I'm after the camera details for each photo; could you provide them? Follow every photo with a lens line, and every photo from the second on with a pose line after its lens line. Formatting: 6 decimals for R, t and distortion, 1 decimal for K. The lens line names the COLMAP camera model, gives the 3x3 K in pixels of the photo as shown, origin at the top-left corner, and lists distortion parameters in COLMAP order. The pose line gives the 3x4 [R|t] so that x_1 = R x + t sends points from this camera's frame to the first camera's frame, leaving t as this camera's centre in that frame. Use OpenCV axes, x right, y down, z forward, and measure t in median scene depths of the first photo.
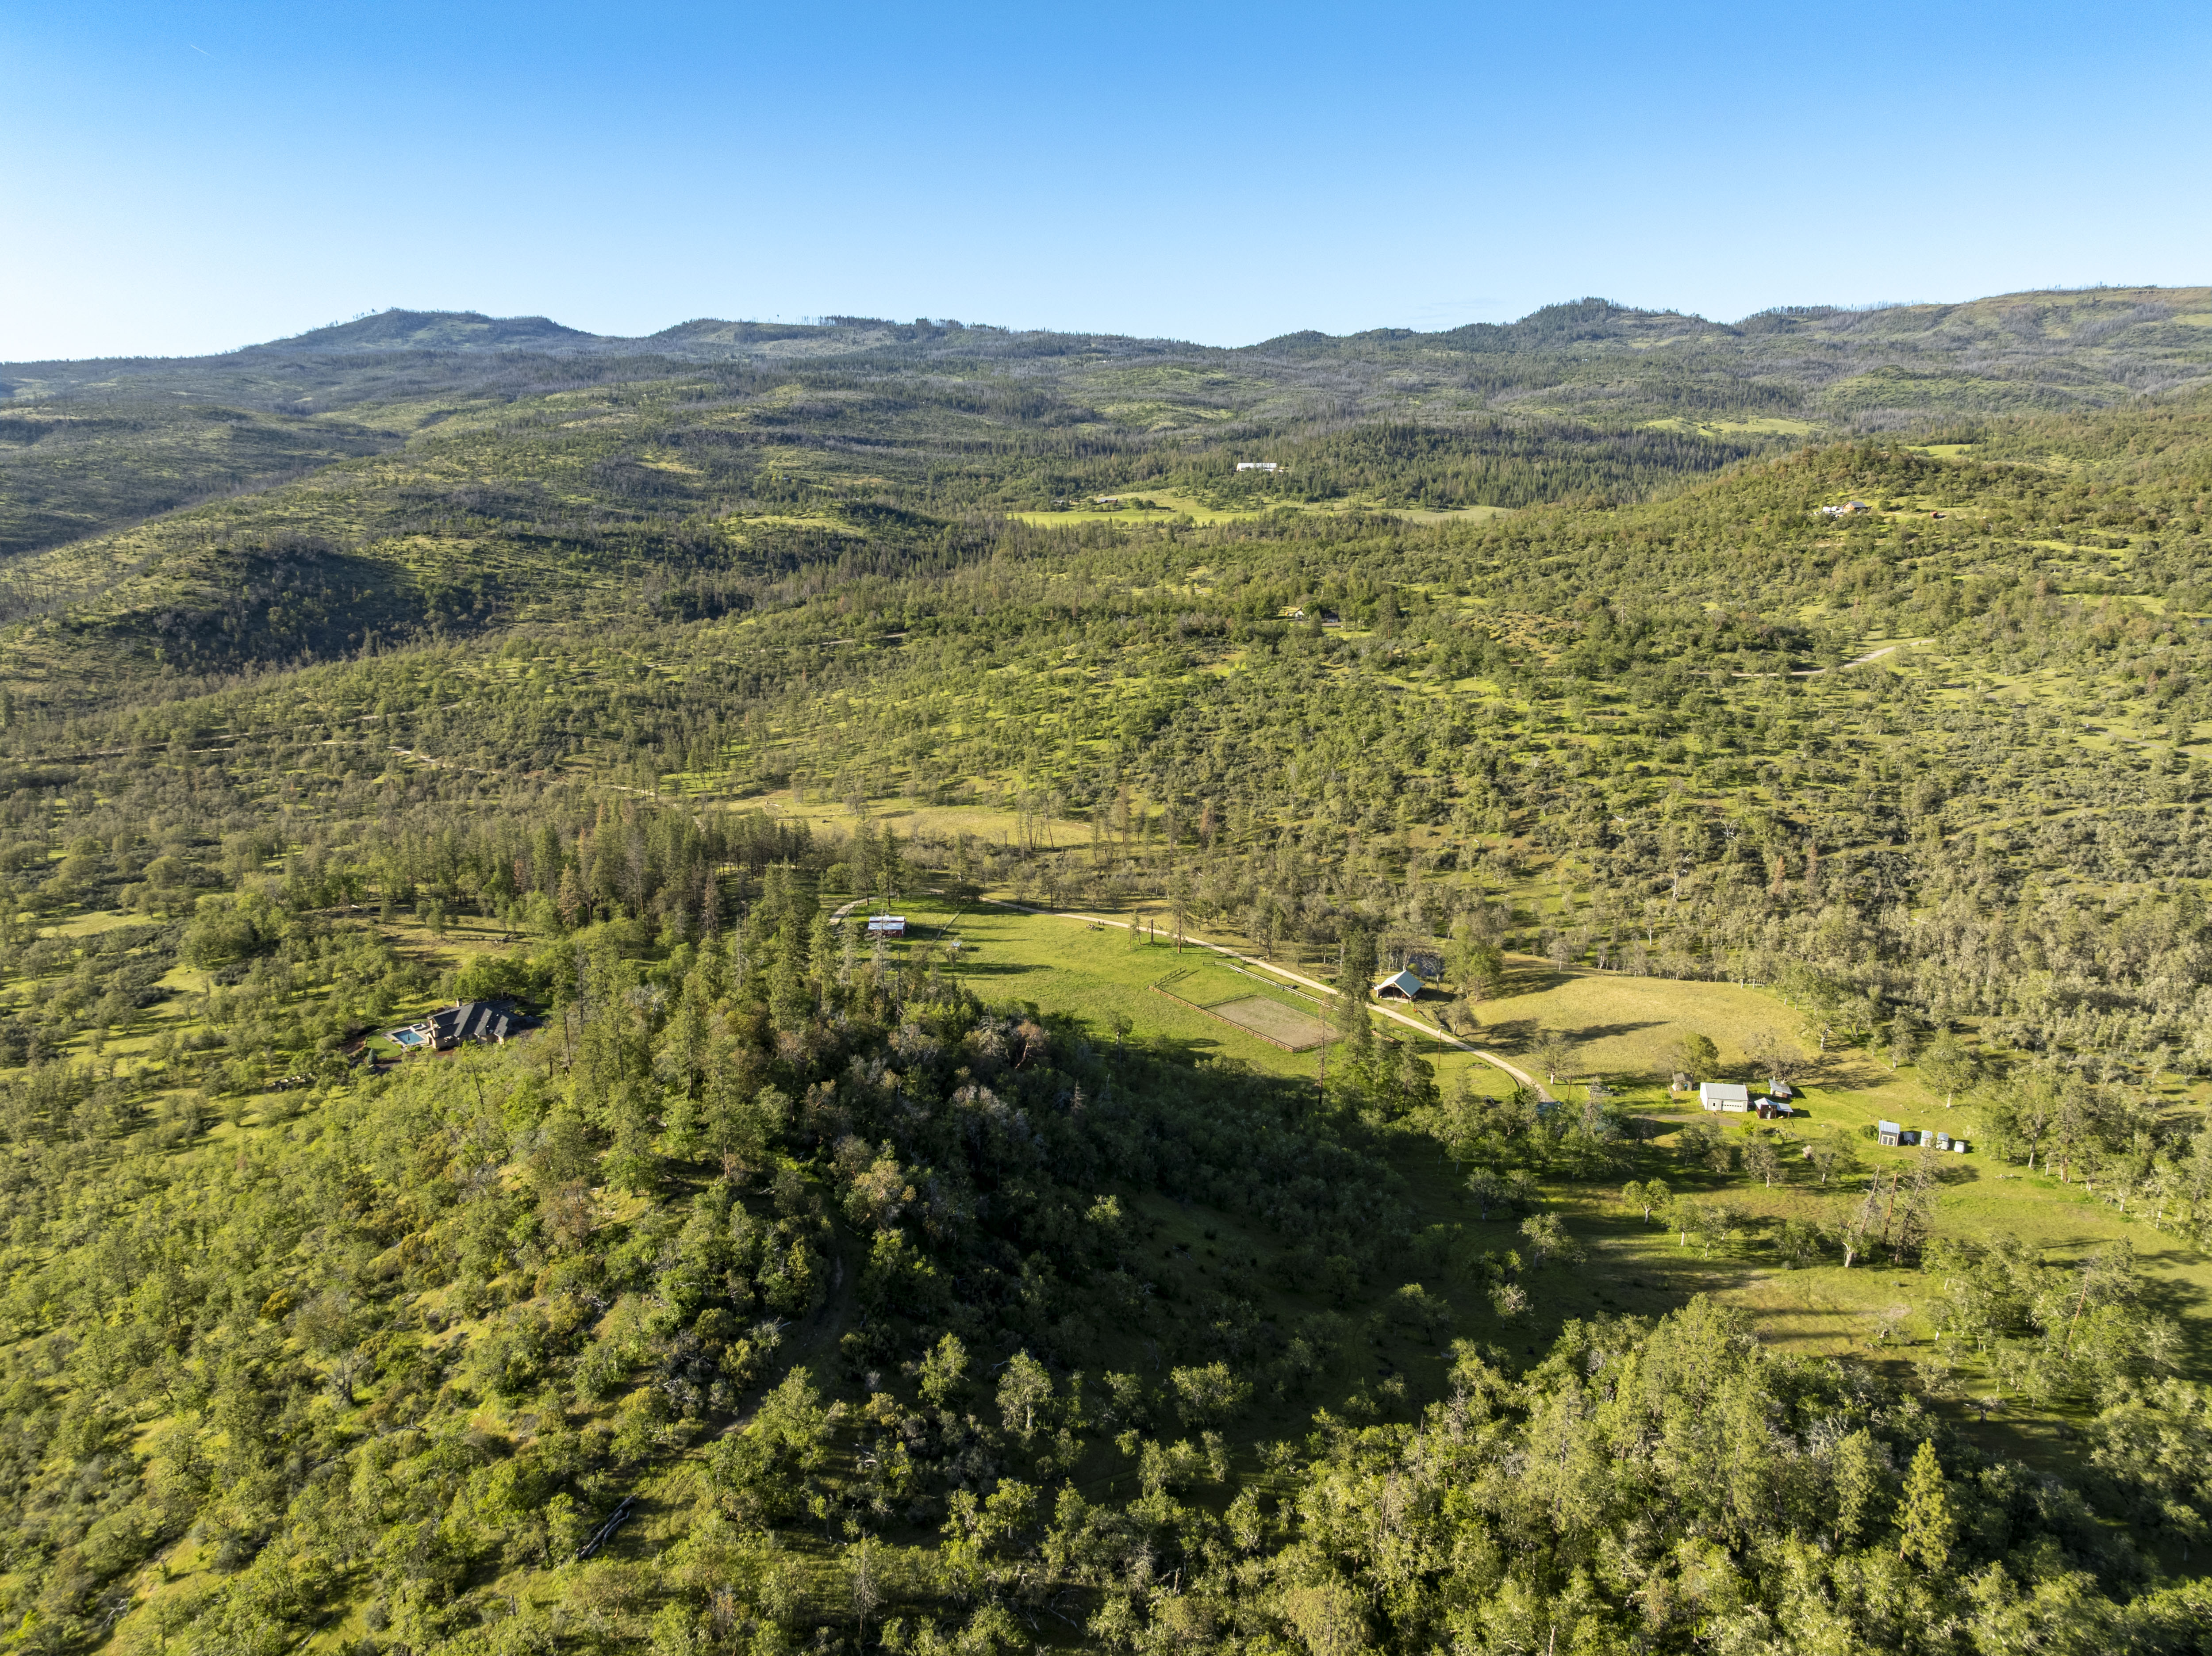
lens RADIAL K [[1555.8, 0, 1099.7], [0, 1555.8, 829.1], [0, 0, 1]] dist [-0.035502, 0.002353]
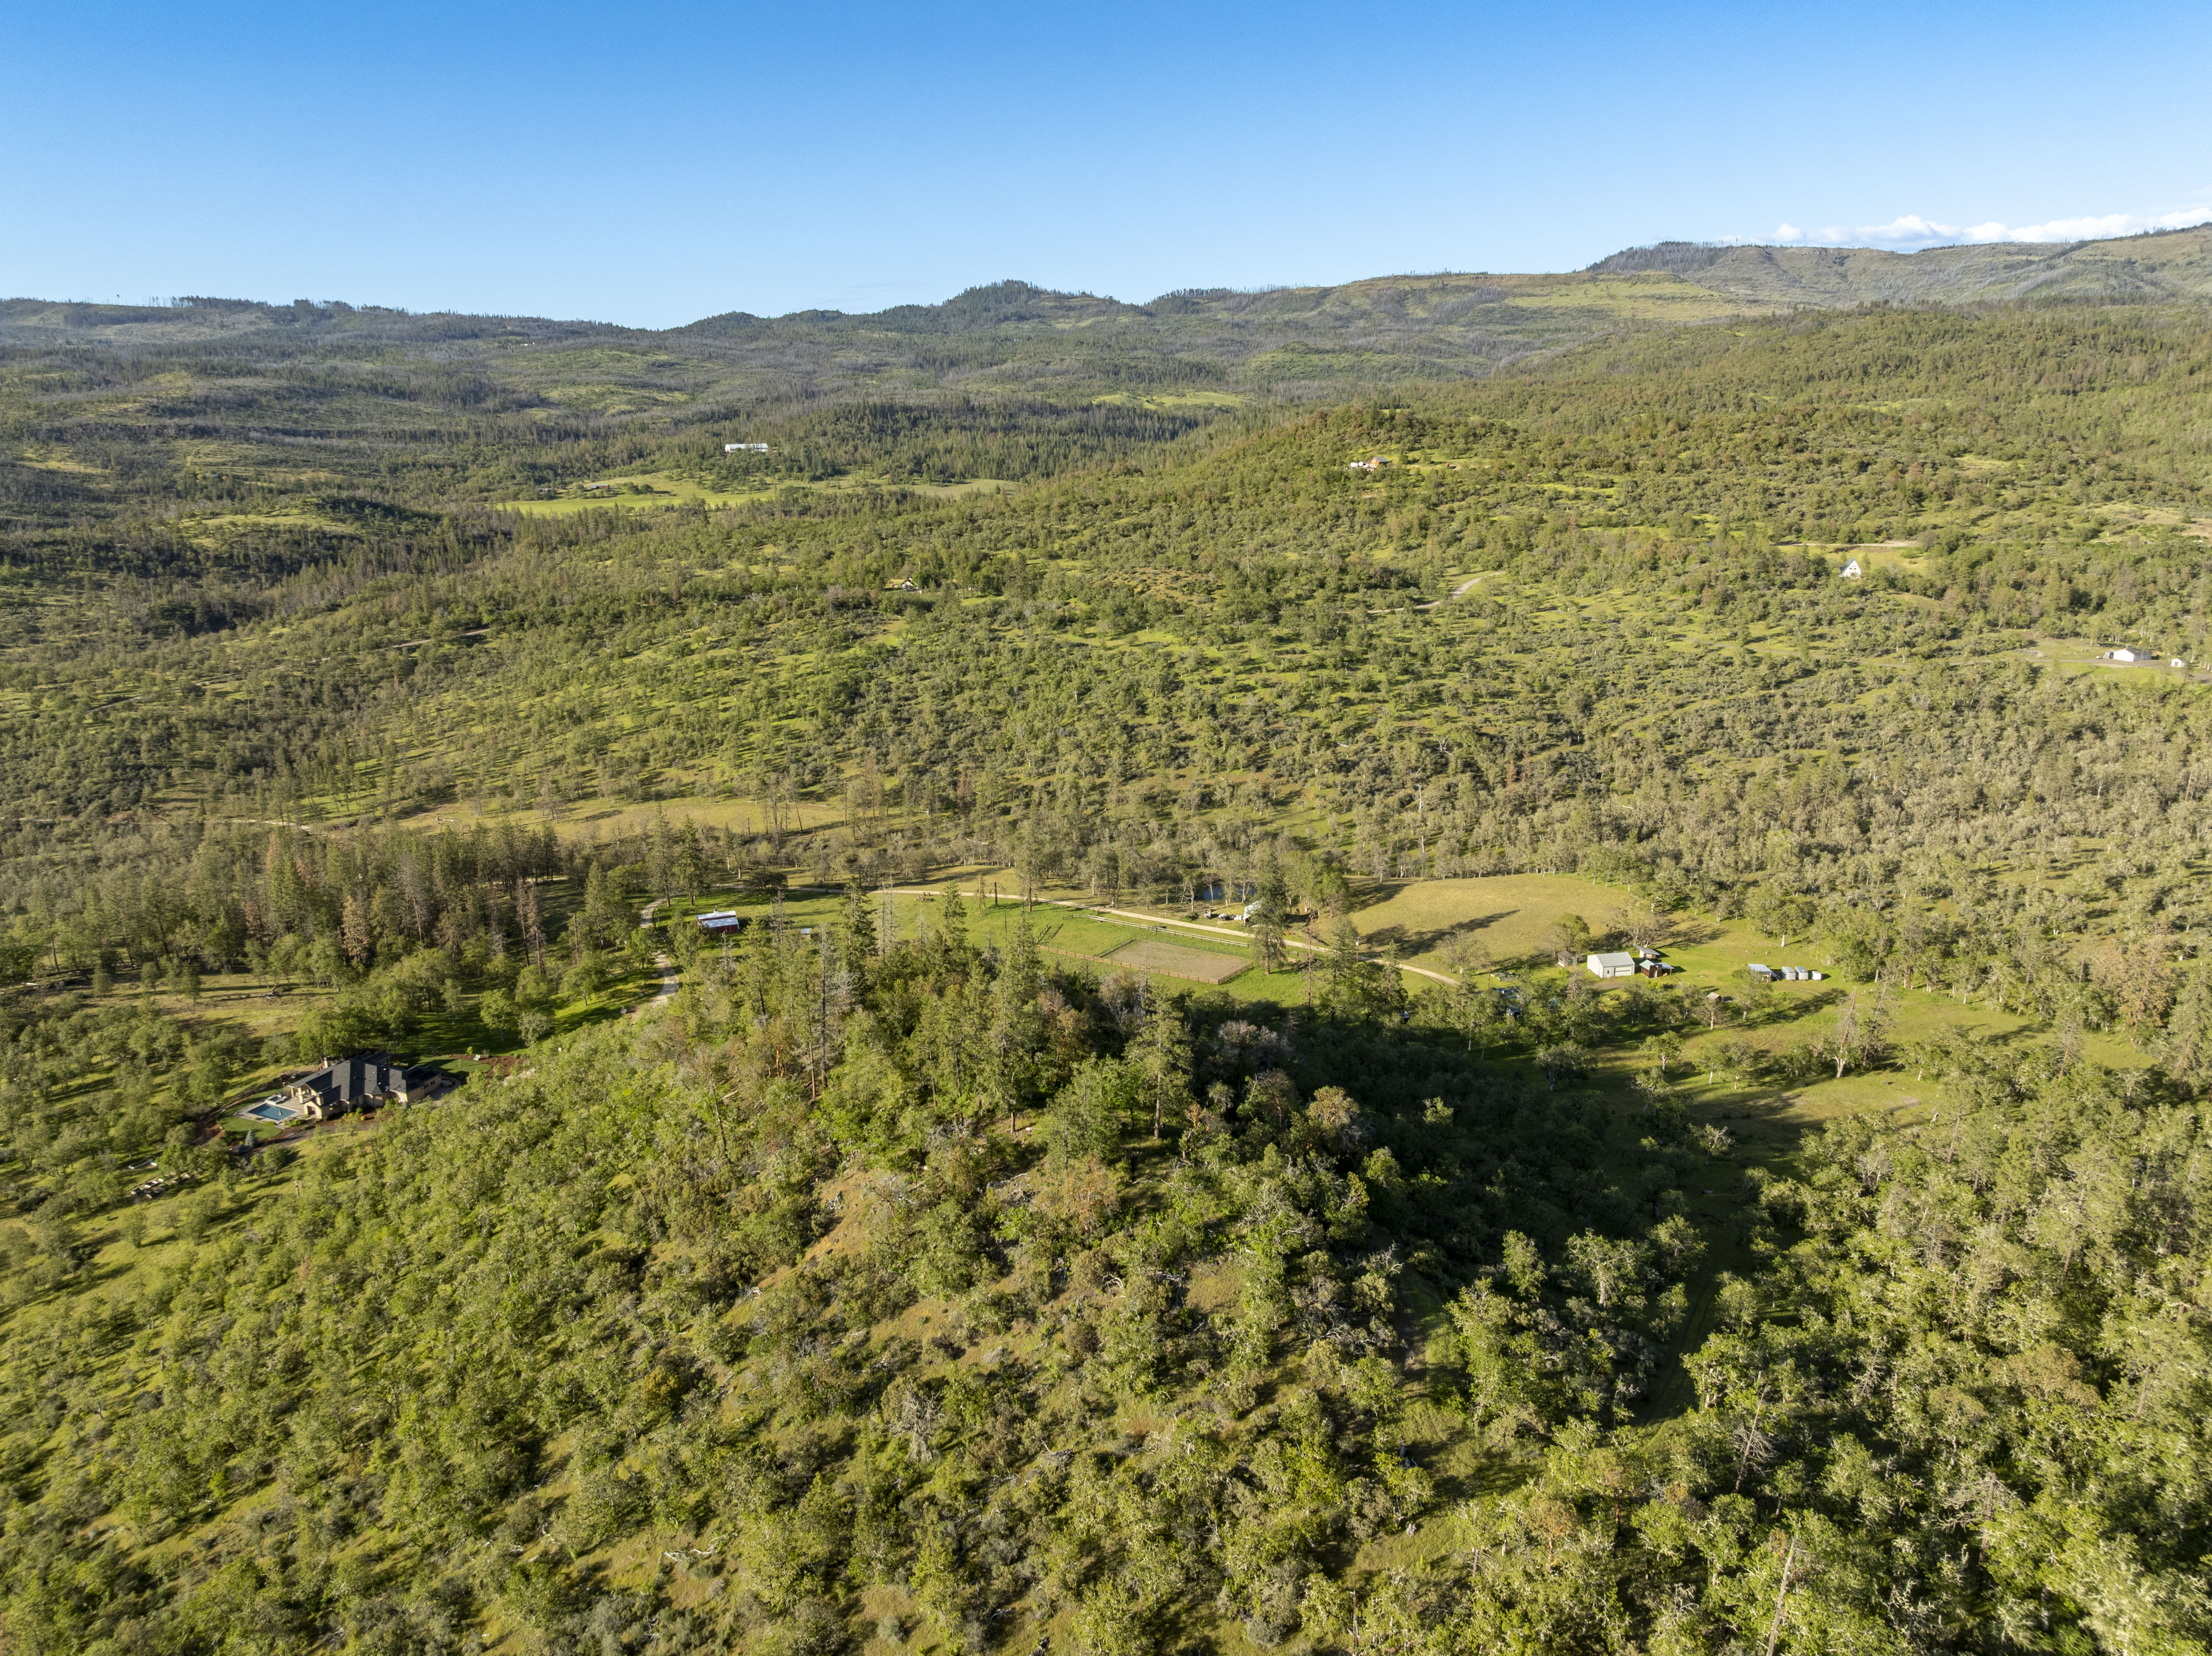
lens RADIAL K [[1555.8, 0, 1102.7], [0, 1555.8, 826.0], [0, 0, 1]] dist [-0.035502, 0.002353]
pose [[0.933704, -0.105393, 0.342183, -0.108907], [0.102780, 0.994369, 0.025815, 0.002209], [-0.342977, 0.011066, 0.939279, 0.024673]]
